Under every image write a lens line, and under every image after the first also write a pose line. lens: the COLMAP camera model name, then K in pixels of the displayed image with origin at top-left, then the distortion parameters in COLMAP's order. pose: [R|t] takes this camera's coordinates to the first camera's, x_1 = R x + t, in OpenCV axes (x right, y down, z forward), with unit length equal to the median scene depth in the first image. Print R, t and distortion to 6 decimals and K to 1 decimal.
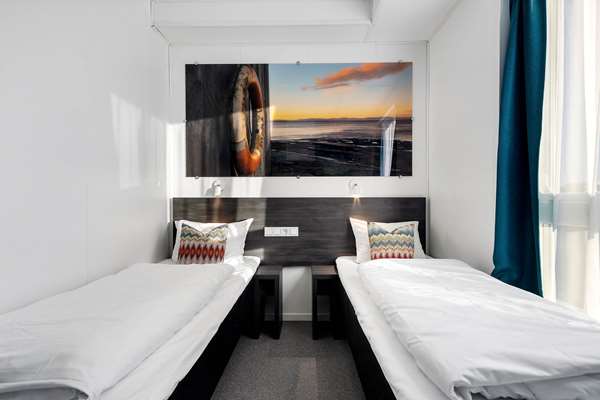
lens RADIAL K [[292.0, 0, 300.0], [0, 292.0, 200.0], [0, 0, 1]] dist [0.003730, -0.000358]
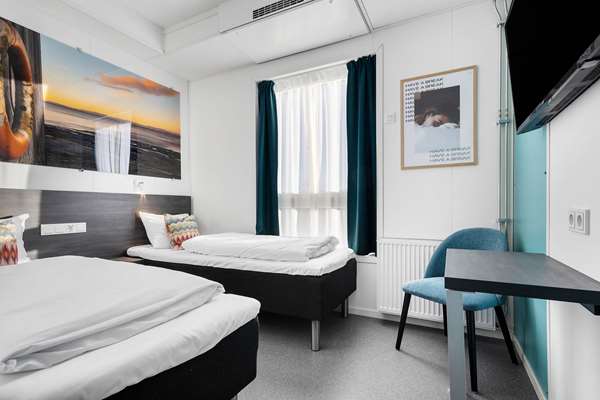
lens RADIAL K [[292.0, 0, 300.0], [0, 292.0, 200.0], [0, 0, 1]] dist [0.003730, -0.000358]
pose [[0.442041, 0.023379, 0.896690, -0.539798], [-0.000387, 0.999665, -0.025873, 0.042490], [-0.896995, 0.011089, 0.441902, -0.053825]]
